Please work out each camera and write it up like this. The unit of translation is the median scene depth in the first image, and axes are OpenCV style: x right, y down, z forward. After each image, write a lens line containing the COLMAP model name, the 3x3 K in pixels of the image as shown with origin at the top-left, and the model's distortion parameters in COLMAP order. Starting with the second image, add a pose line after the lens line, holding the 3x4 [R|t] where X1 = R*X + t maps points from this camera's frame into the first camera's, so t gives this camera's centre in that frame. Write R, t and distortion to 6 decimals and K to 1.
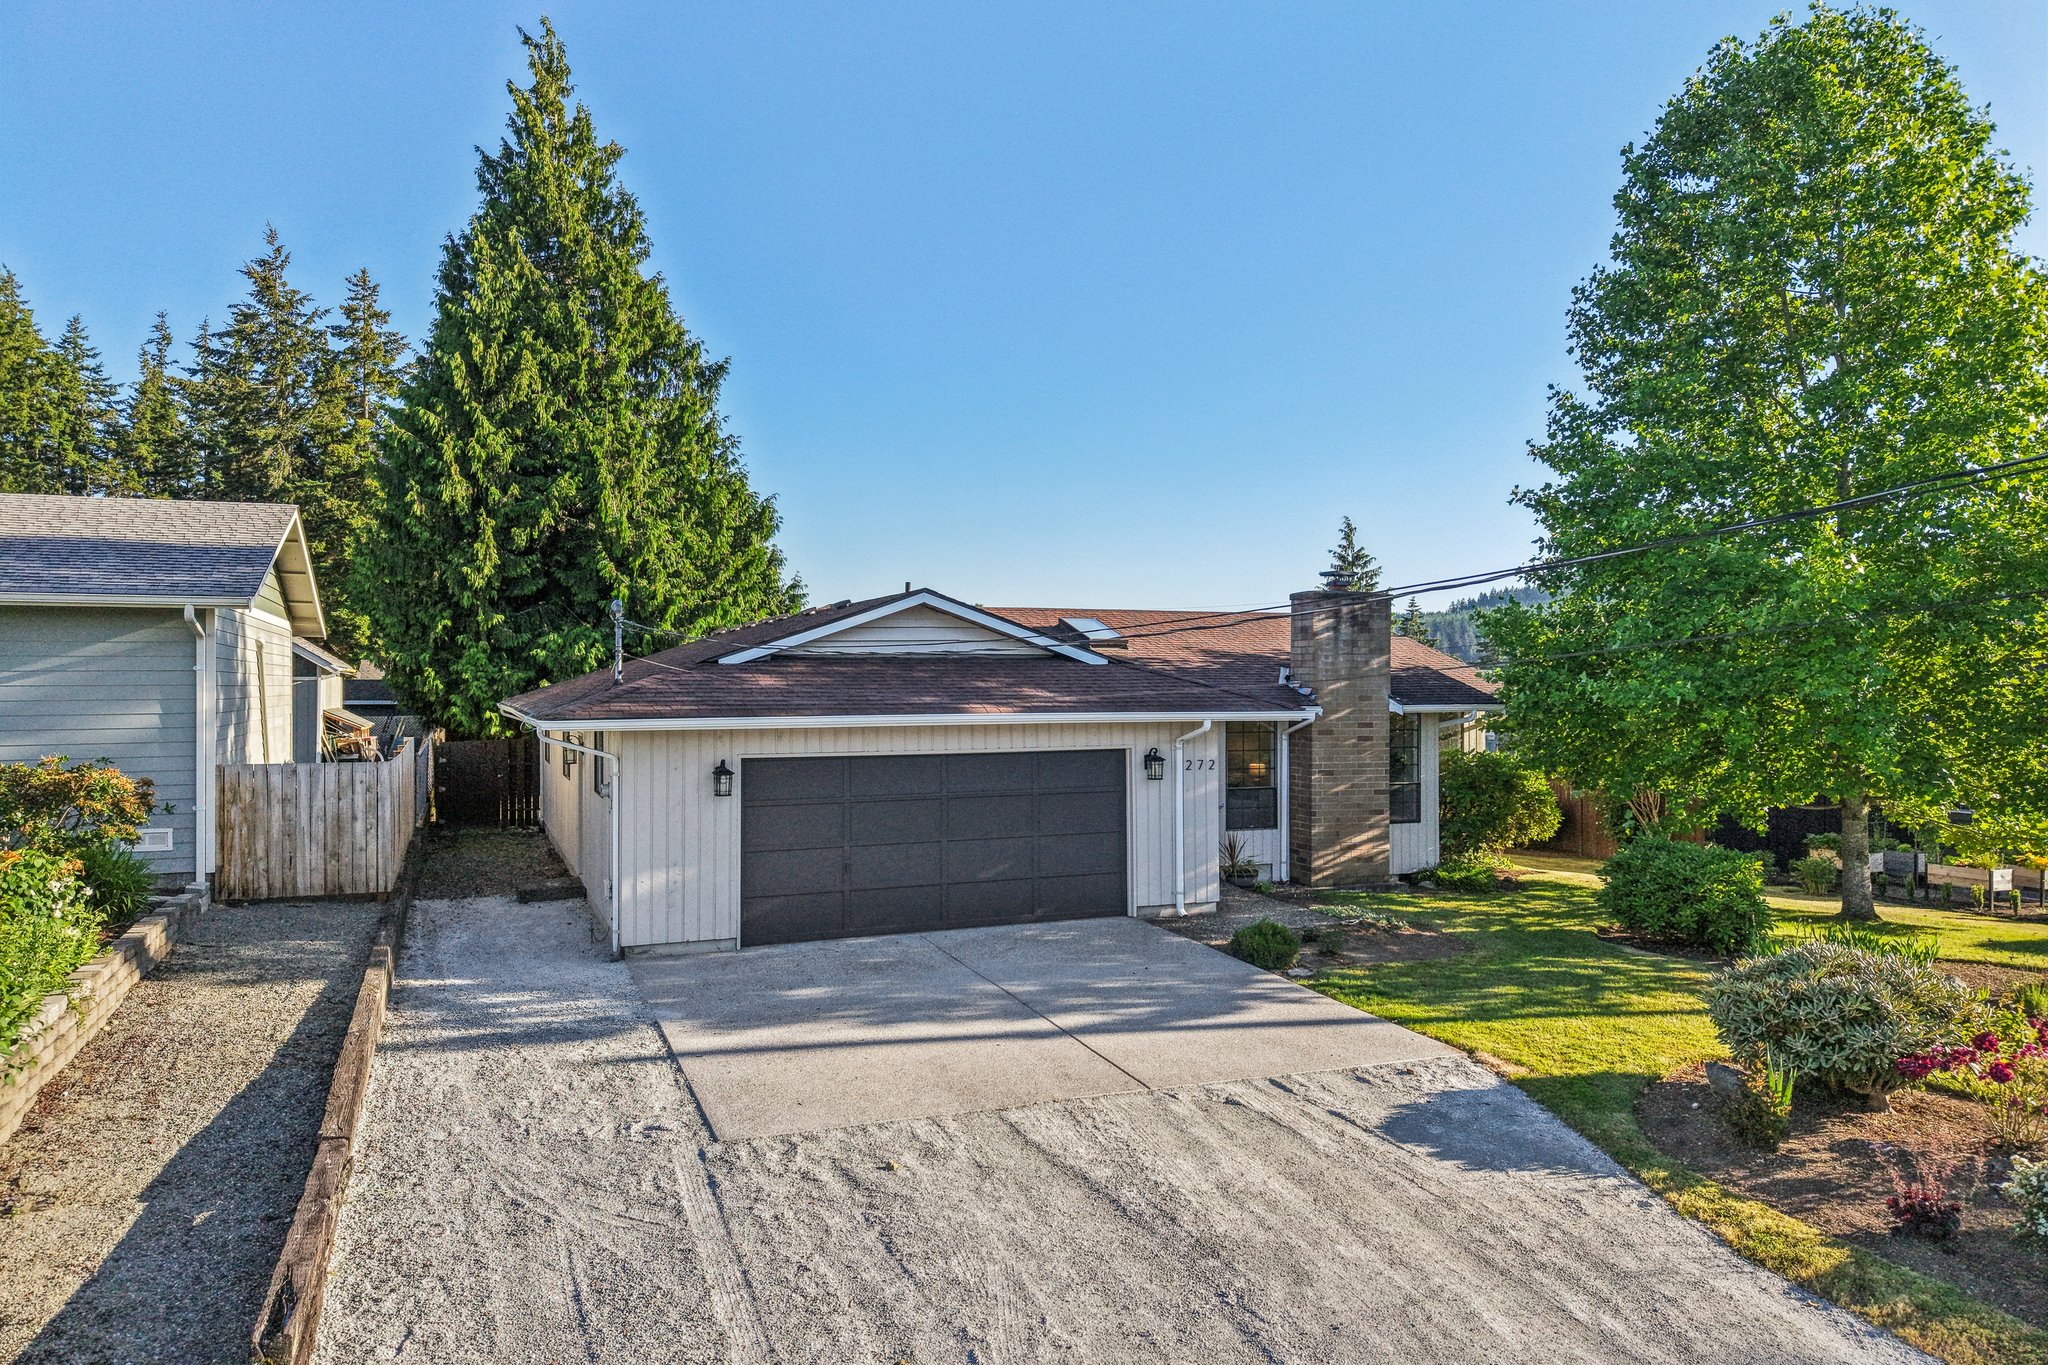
lens RADIAL K [[1401.1, 0, 1024.0], [0, 1401.1, 682.5], [0, 0, 1]] dist [0.009302, -0.006891]
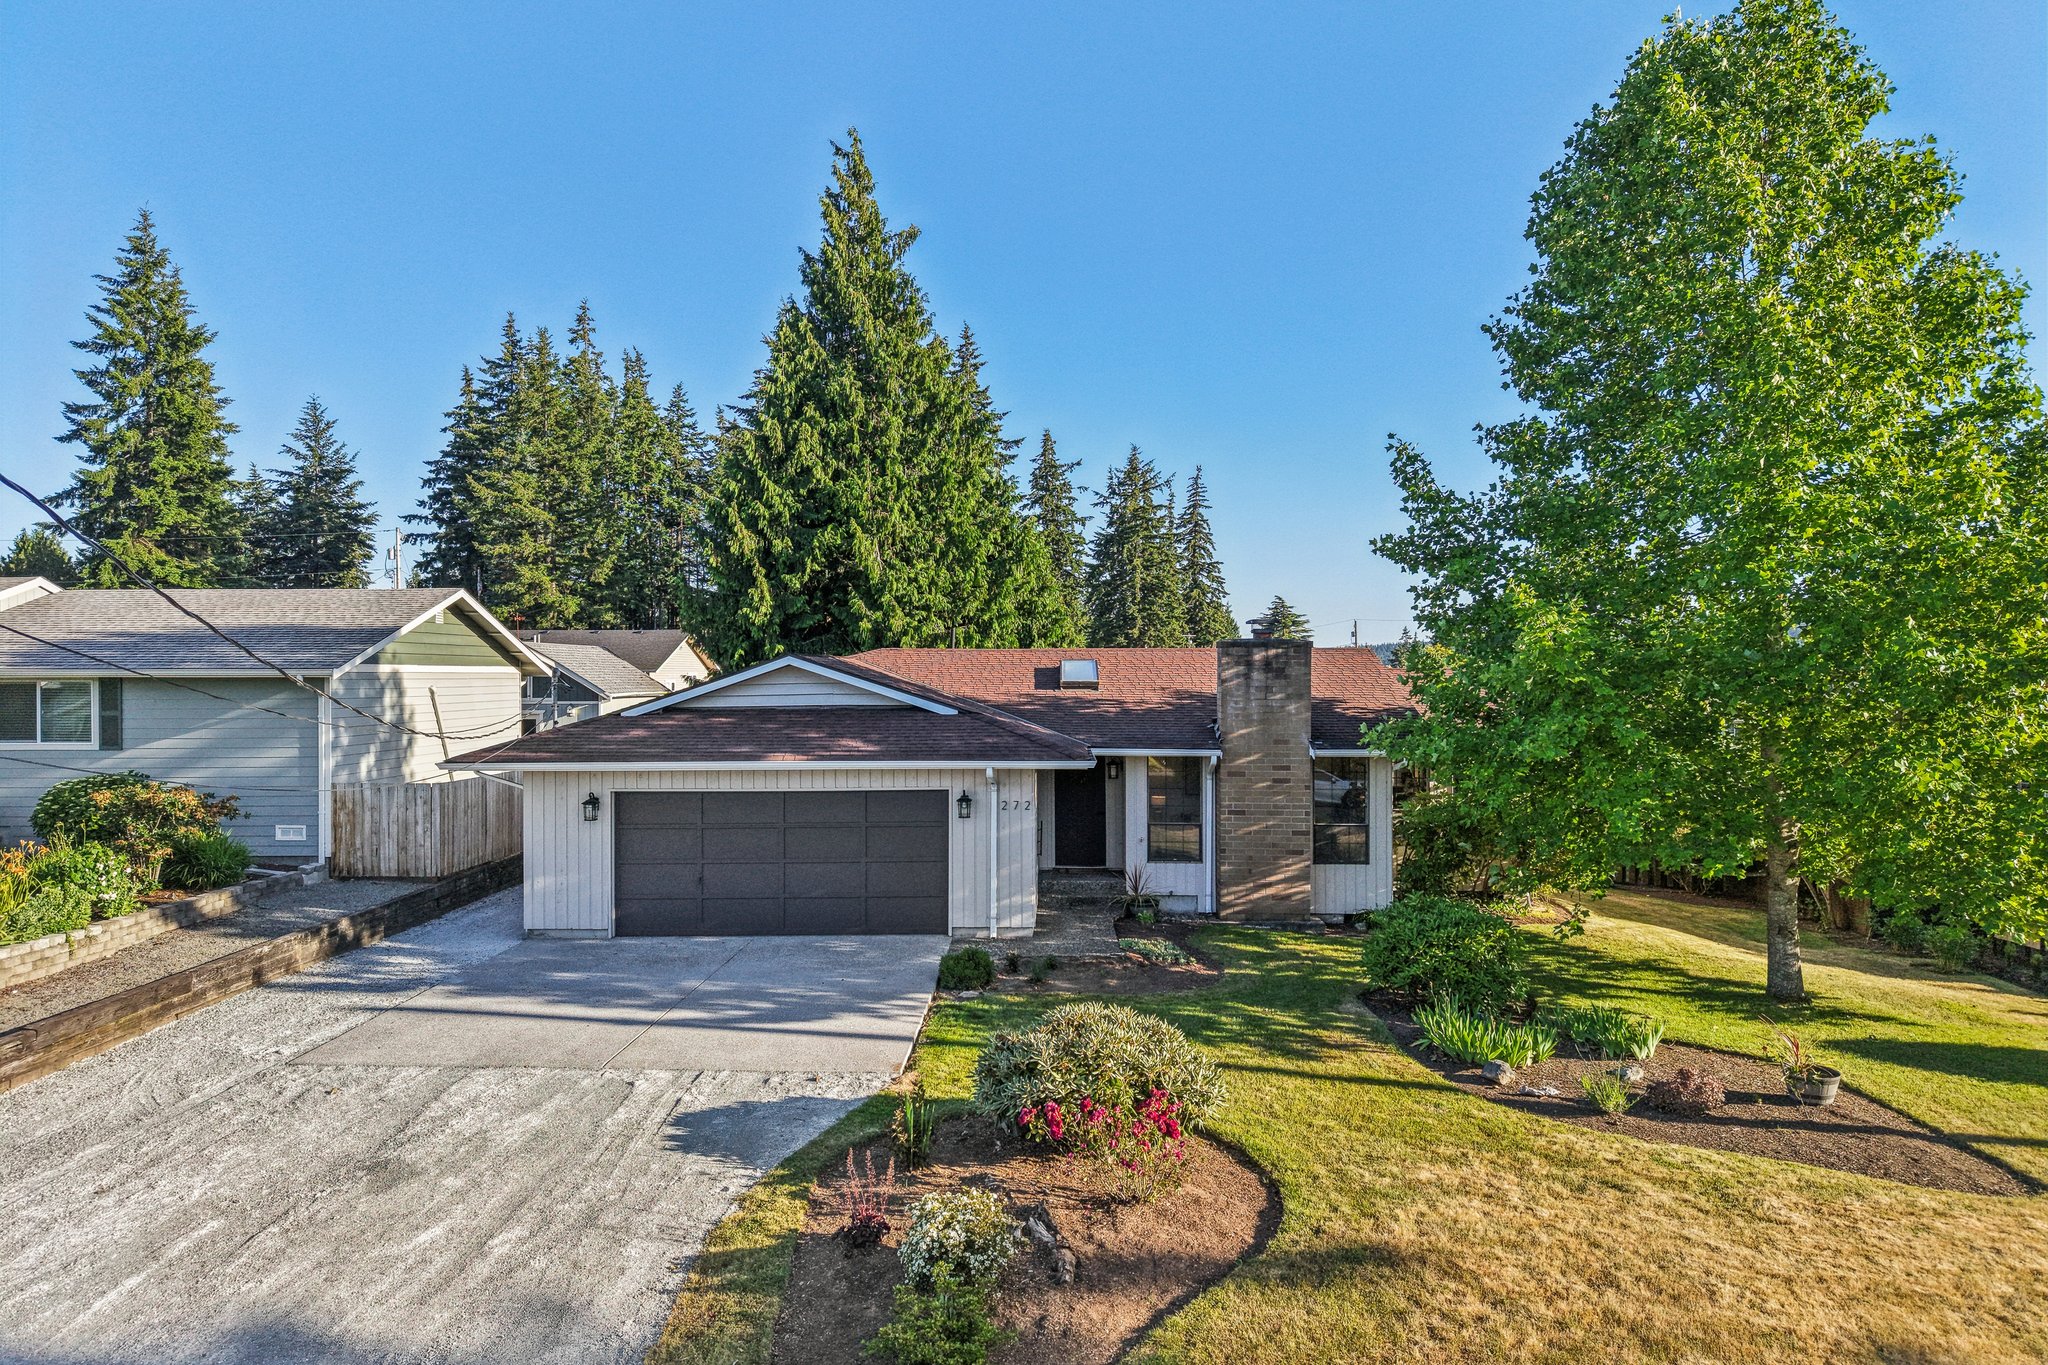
lens RADIAL K [[1401.1, 0, 1024.0], [0, 1401.1, 682.5], [0, 0, 1]] dist [0.009302, -0.006891]
pose [[0.913427, 0.002926, -0.406993, 0.649810], [0.000703, 0.999961, 0.008765, -0.055869], [0.407002, -0.008292, 0.913389, -0.031725]]
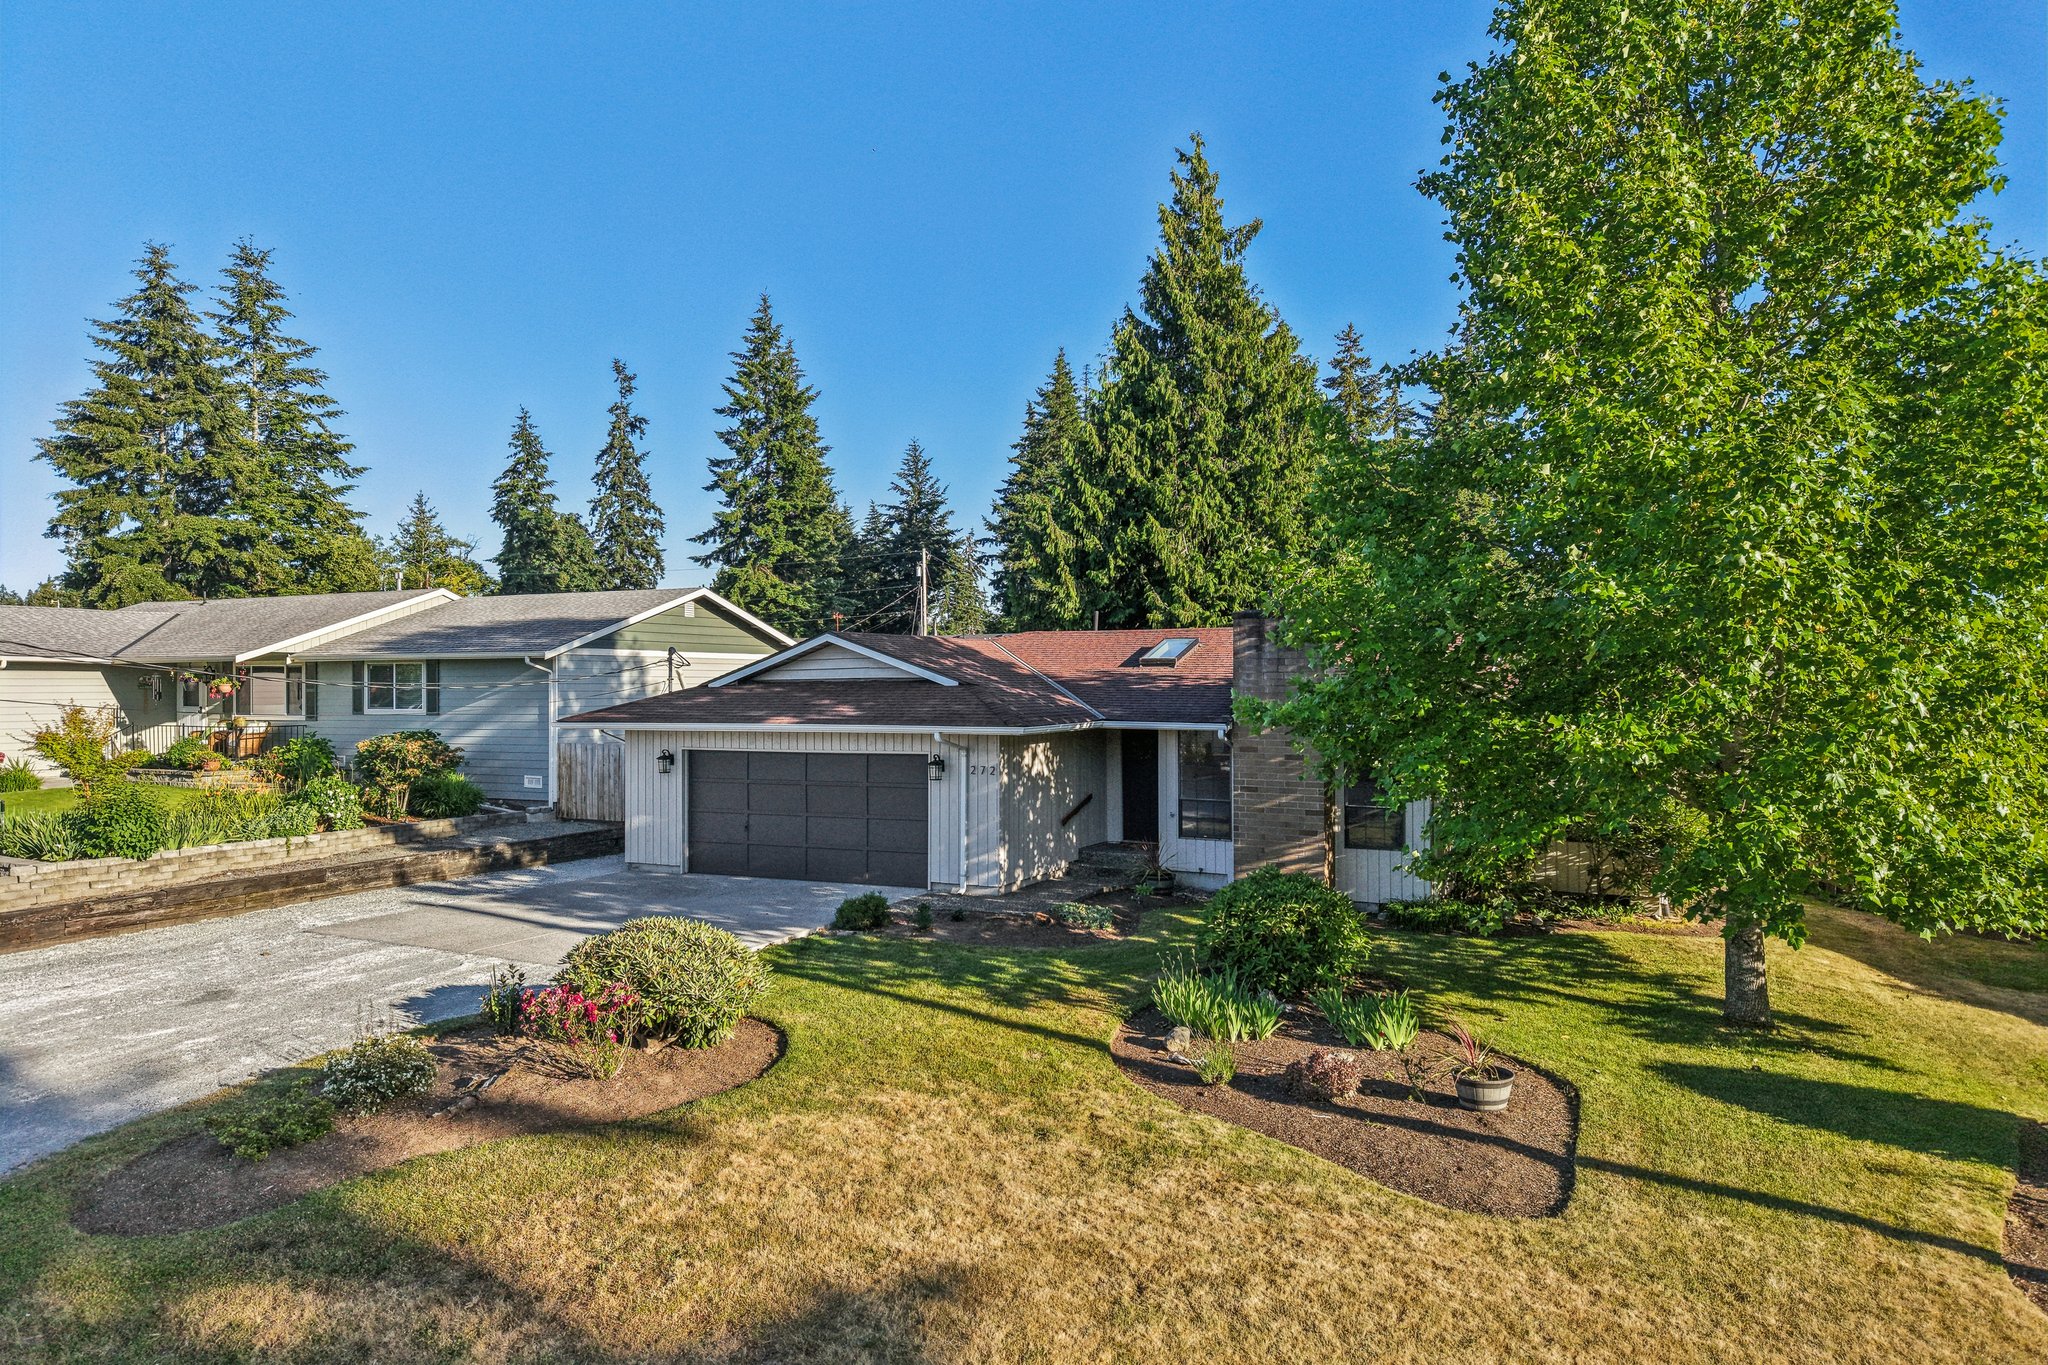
lens RADIAL K [[1395.4, 0, 1021.1], [0, 1395.4, 691.5], [0, 0, 1]] dist [0.027304, -0.040022]
pose [[0.645807, 0.003784, -0.763491, 1.154166], [0.000910, 0.999983, 0.005726, -0.016587], [0.763500, -0.004393, 0.645793, 0.284478]]
